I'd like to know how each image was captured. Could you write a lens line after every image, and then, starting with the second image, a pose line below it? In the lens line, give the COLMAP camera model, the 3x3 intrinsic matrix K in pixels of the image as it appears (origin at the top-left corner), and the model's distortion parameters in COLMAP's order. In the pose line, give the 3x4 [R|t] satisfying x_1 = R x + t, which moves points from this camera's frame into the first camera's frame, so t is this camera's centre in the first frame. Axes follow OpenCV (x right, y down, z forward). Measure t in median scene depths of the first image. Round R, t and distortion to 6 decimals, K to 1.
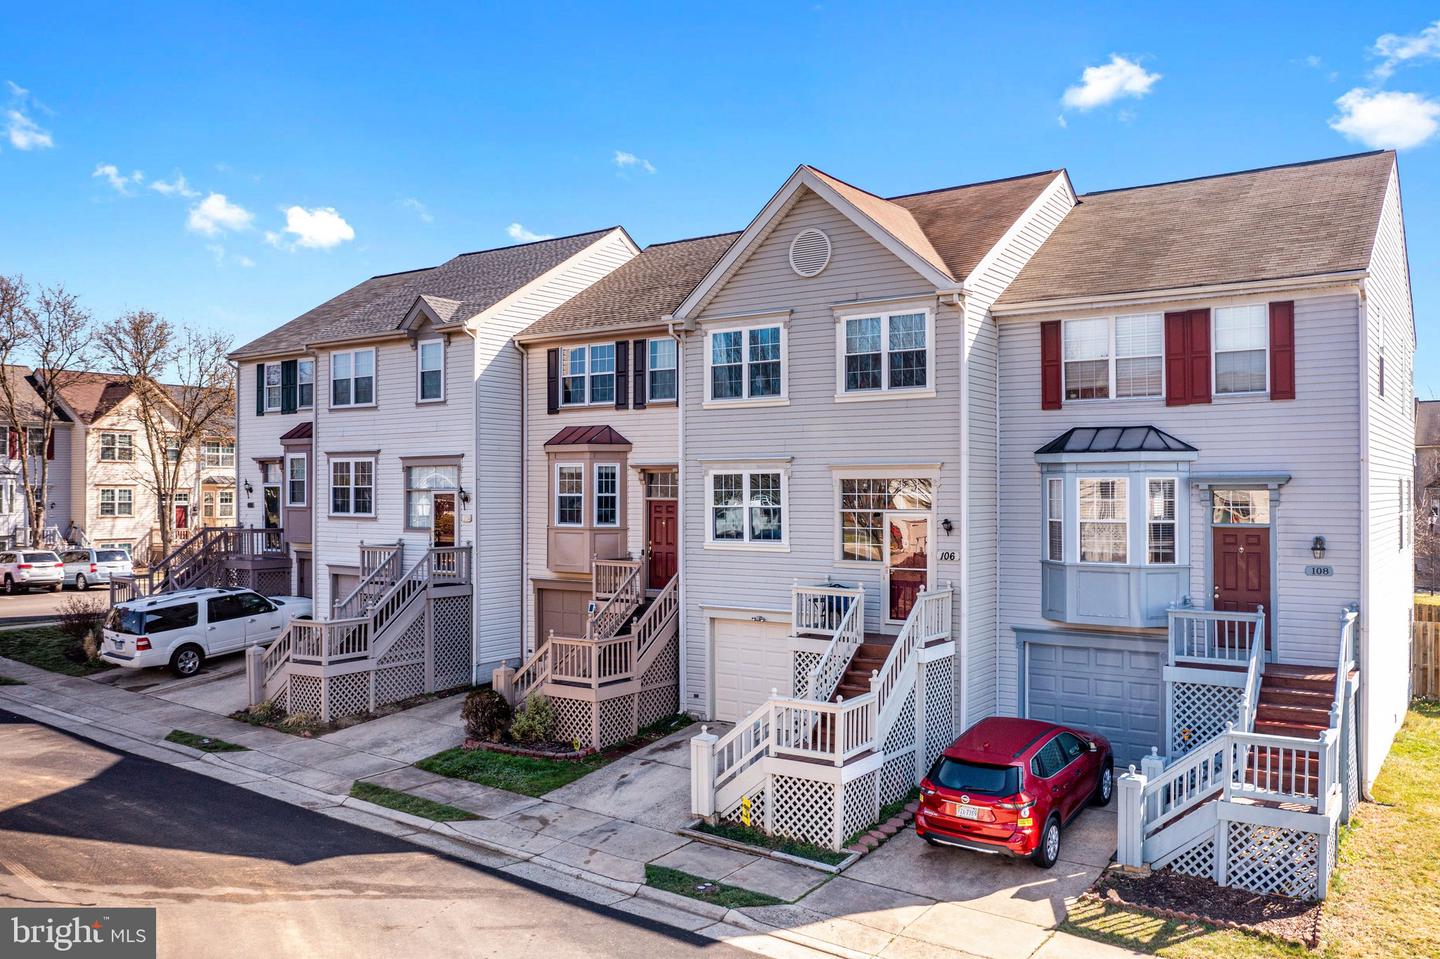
lens RADIAL K [[1150.0, 0, 717.0], [0, 1150.0, 485.2], [0, 0, 1]] dist [0.002387, -0.000025]
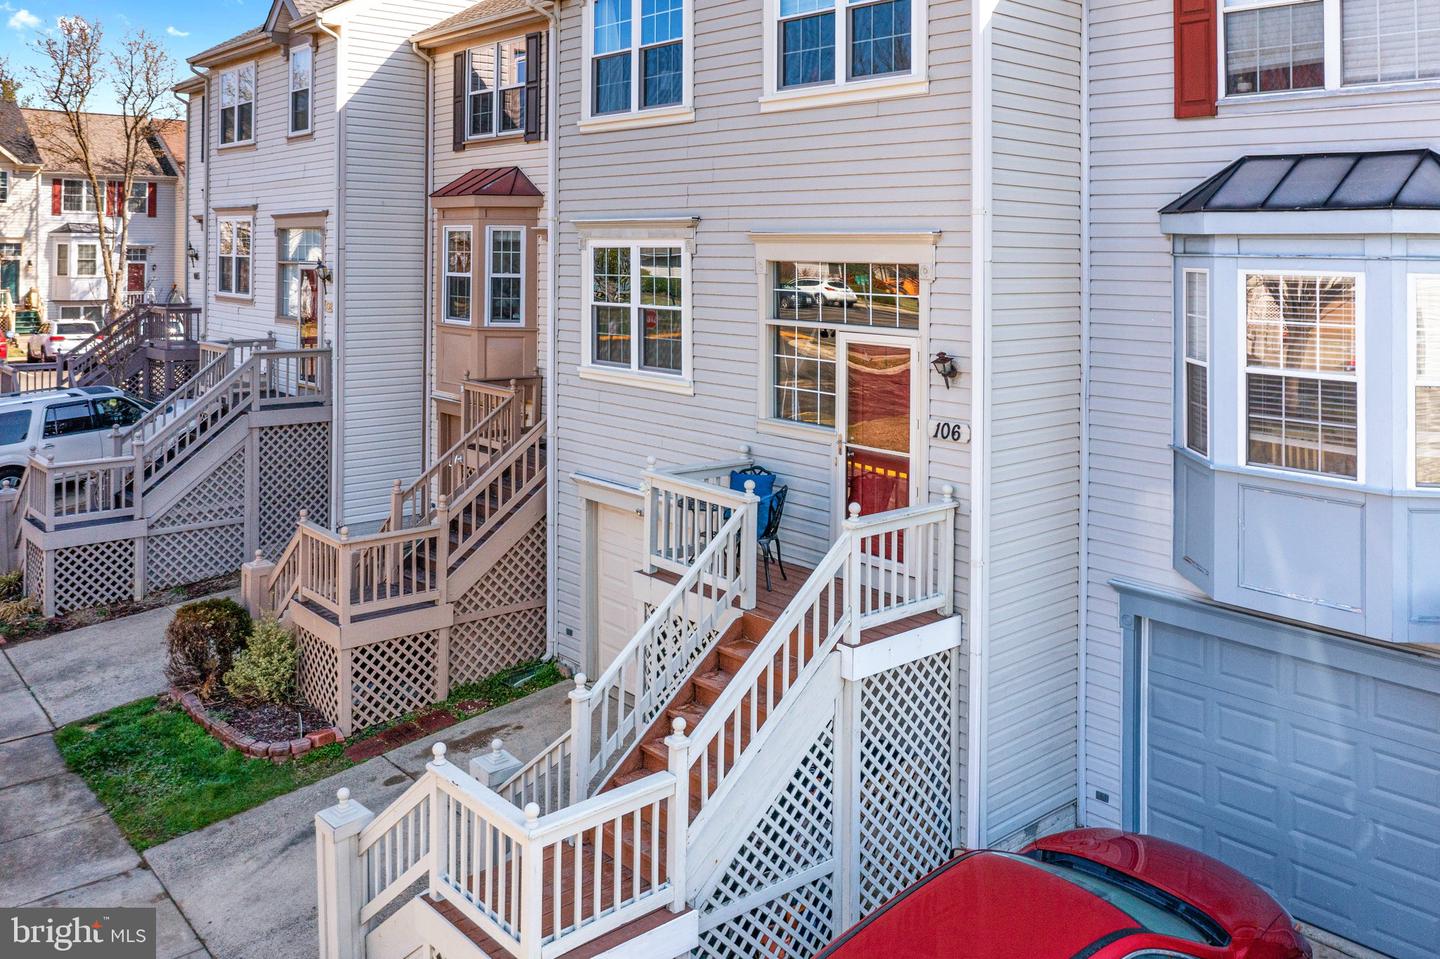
lens RADIAL K [[1195.5, 0, 713.0], [0, 1195.5, 227.3], [0, 0, 1]] dist [0.006584, -0.007007]
pose [[0.971159, 0.009694, -0.238234, 0.205724], [-0.014123, 0.999758, -0.016890, -0.010745], [0.238012, 0.019767, 0.971061, 0.463836]]
